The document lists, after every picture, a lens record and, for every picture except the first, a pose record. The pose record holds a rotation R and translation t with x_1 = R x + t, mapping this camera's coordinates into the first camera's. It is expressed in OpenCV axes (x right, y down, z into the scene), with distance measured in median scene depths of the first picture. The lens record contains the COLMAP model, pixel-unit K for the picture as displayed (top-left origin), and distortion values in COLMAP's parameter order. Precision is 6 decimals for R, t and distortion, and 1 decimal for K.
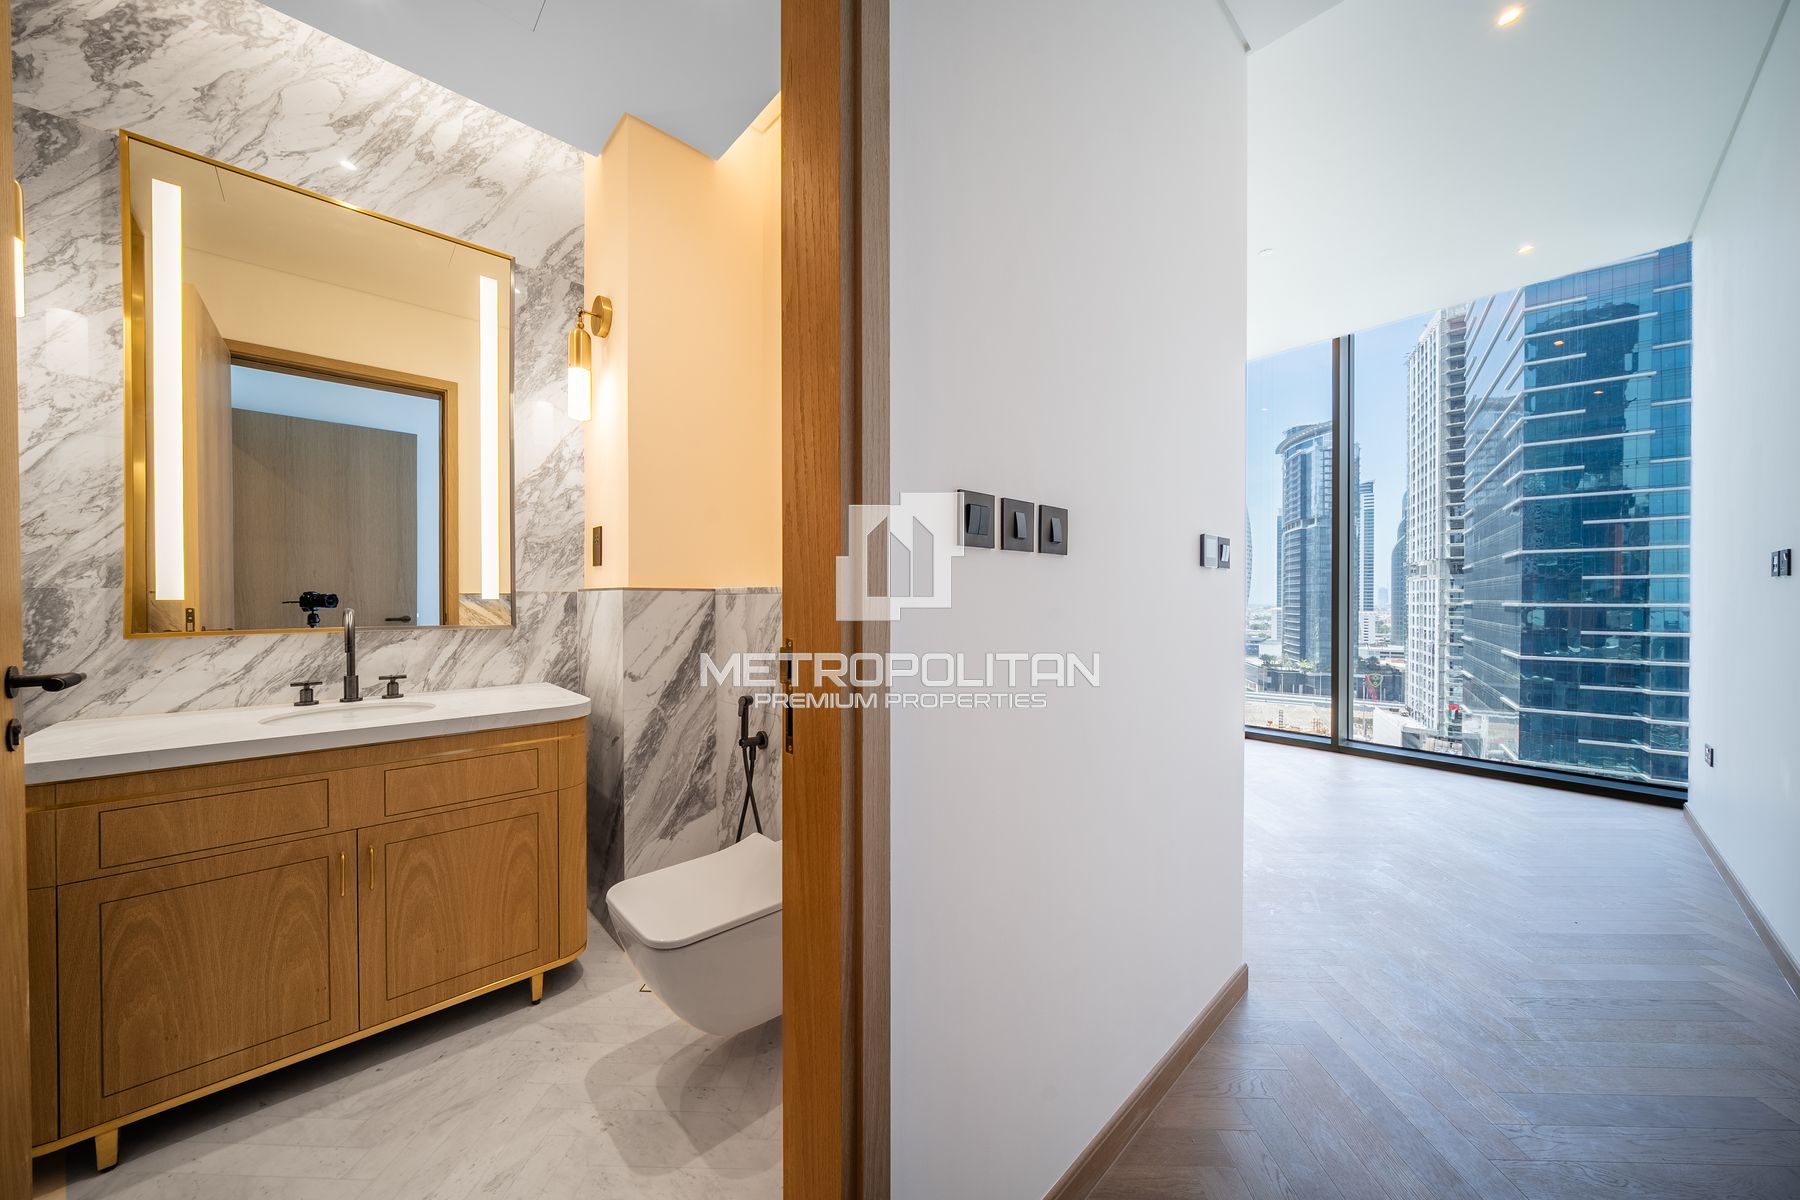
lens RADIAL K [[613.5, 0, 899.3], [0, 613.5, 603.0], [0, 0, 1]] dist [-0.004662, 0.000331]
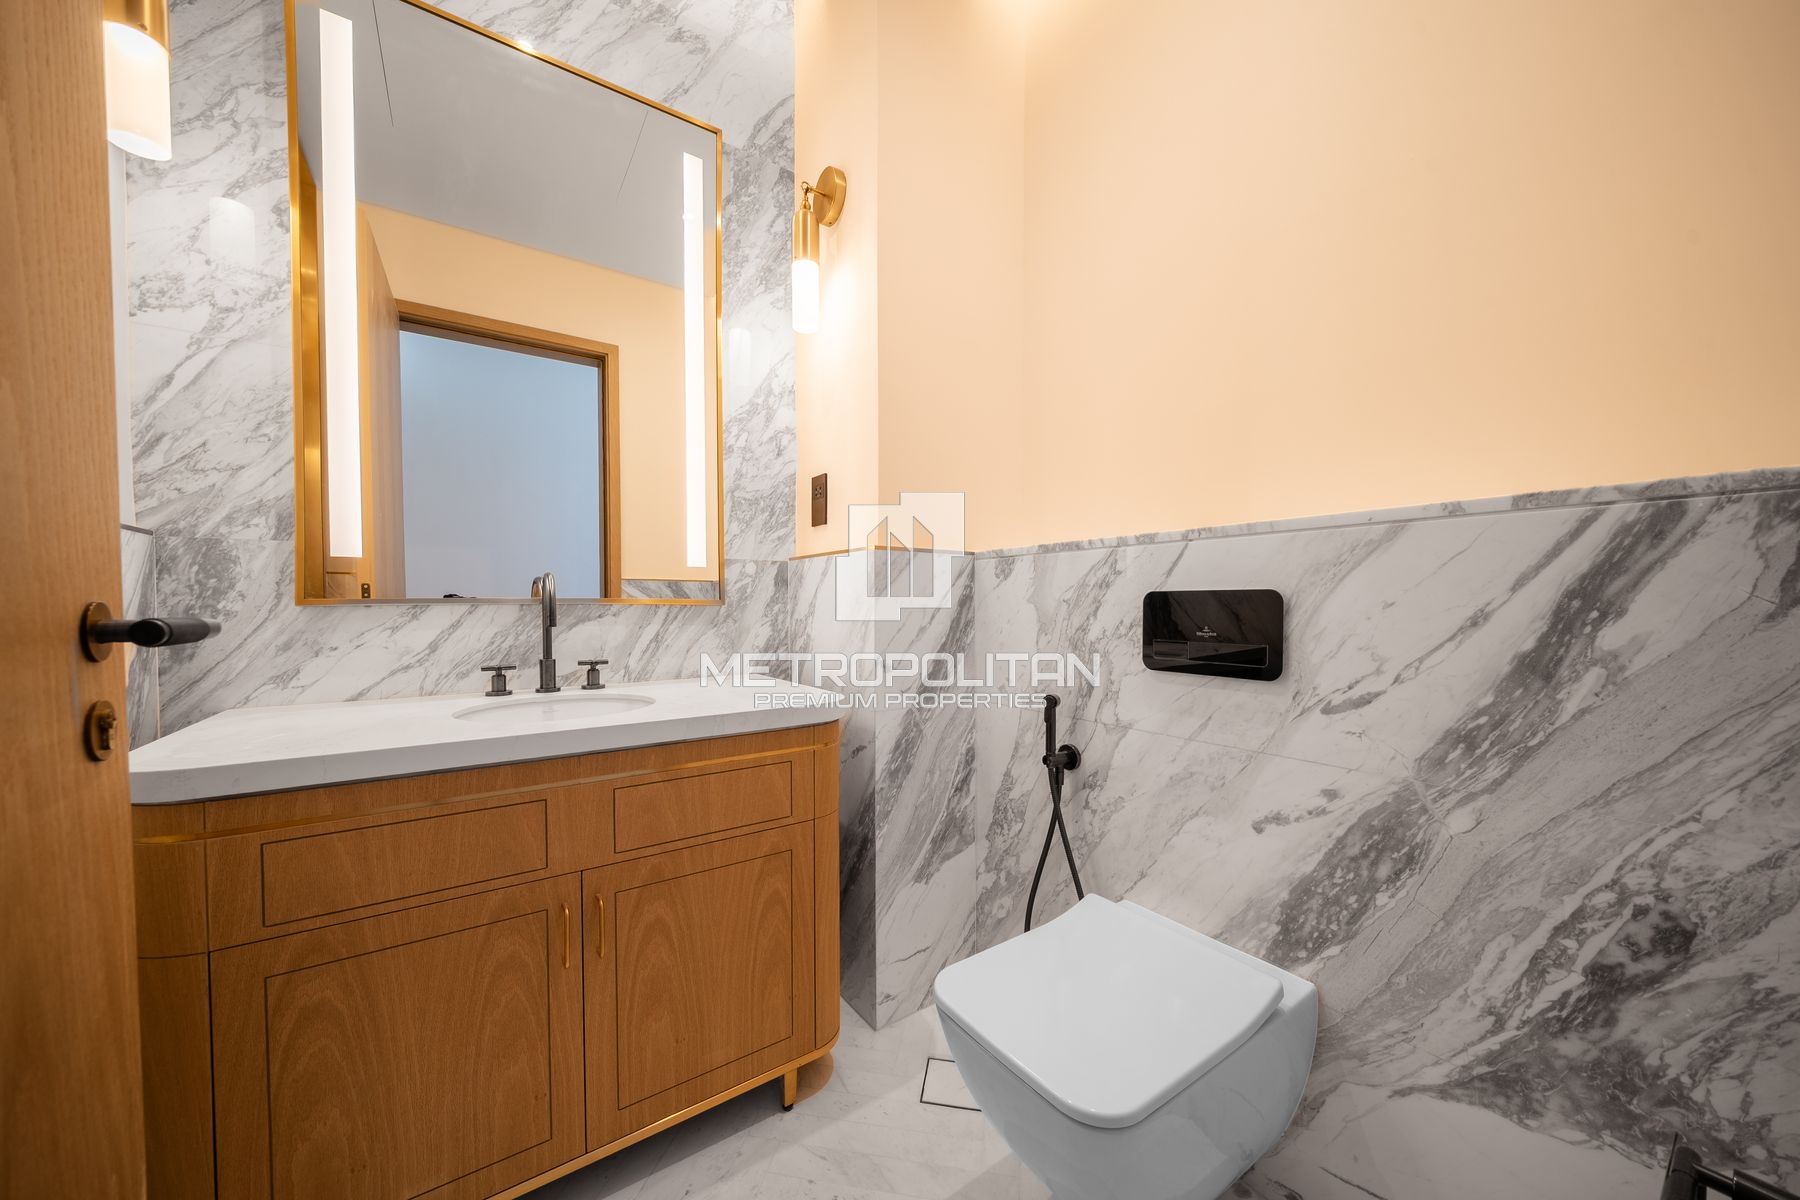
lens RADIAL K [[622.2, 0, 900.6], [0, 622.2, 617.2], [0, 0, 1]] dist [-0.004019, -0.000318]
pose [[0.989689, 0.001199, -0.143227, -0.362304], [0.000955, 0.999887, 0.014970, 0.058006], [0.143228, -0.014953, 0.989577, 0.300235]]
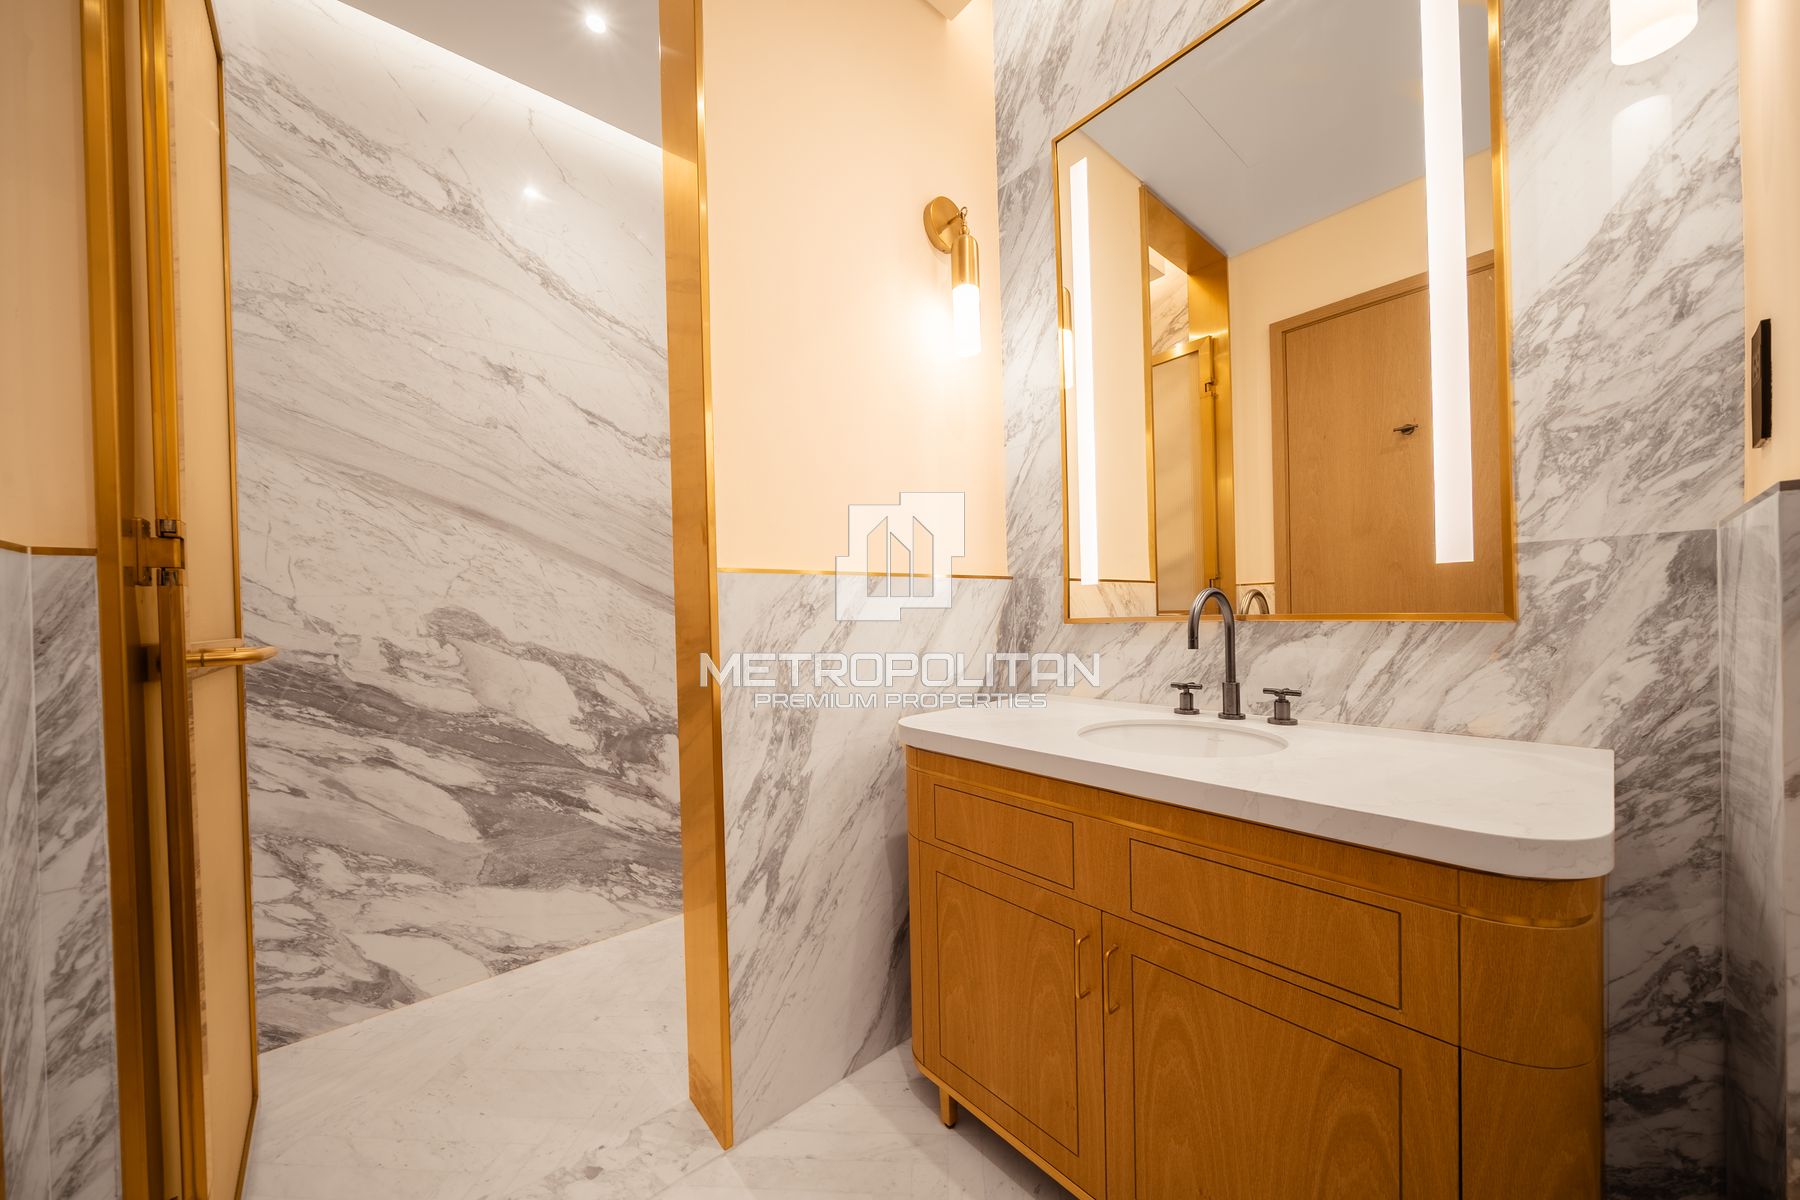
lens RADIAL K [[622.2, 0, 900.6], [0, 622.2, 617.2], [0, 0, 1]] dist [-0.004019, -0.000318]
pose [[-0.039284, 0.008385, -0.999193, -0.170302], [0.018896, 0.999792, 0.007647, 0.032534], [0.999049, -0.018580, -0.039434, 0.697040]]
